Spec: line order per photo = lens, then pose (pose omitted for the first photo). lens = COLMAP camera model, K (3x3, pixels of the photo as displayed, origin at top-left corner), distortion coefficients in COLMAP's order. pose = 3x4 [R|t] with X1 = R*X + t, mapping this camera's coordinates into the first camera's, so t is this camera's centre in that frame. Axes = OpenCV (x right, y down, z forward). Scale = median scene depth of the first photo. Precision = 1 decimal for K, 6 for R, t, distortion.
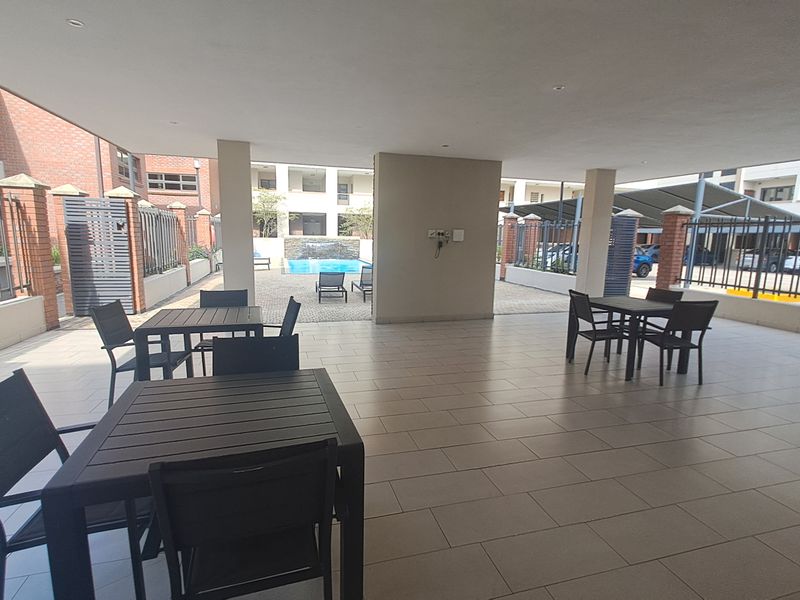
lens RADIAL K [[417.3, 0, 400.0], [0, 417.3, 300.0], [0, 0, 1]] dist [-0.001858, 0.000328]
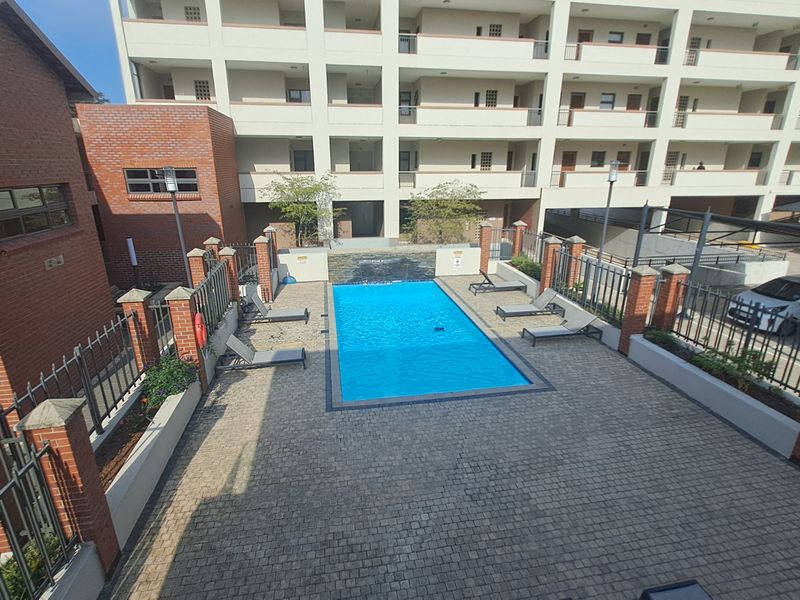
lens RADIAL K [[417.3, 0, 400.0], [0, 417.3, 300.0], [0, 0, 1]] dist [-0.001858, 0.000328]
pose [[0.994787, 0.012877, -0.101157, -0.084062], [0.003429, 0.987209, 0.159396, -0.174282], [0.101915, -0.158912, 0.982018, 0.308575]]
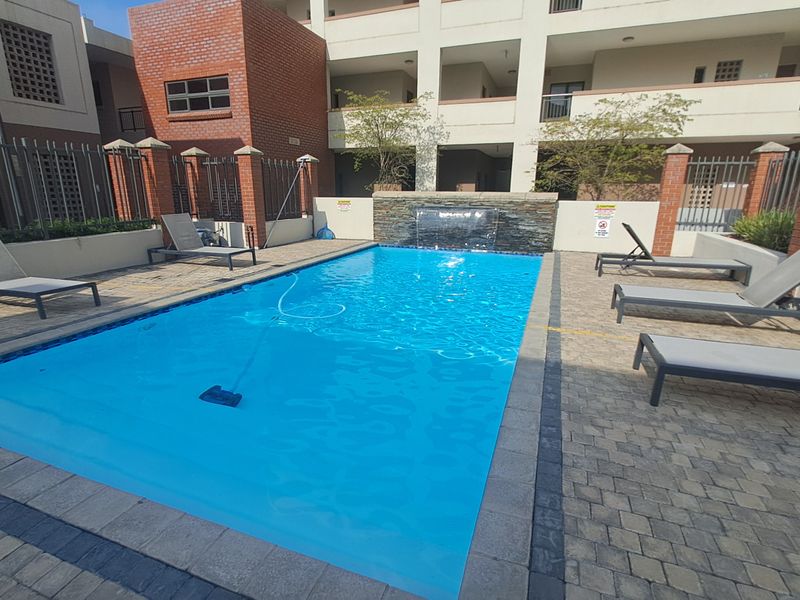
lens RADIAL K [[417.3, 0, 400.0], [0, 417.3, 300.0], [0, 0, 1]] dist [-0.001858, 0.000328]
pose [[0.804199, 0.136695, -0.578428, 0.016730], [-0.081532, 0.989365, 0.120453, -0.091543], [0.588742, -0.049708, 0.806791, 0.615095]]
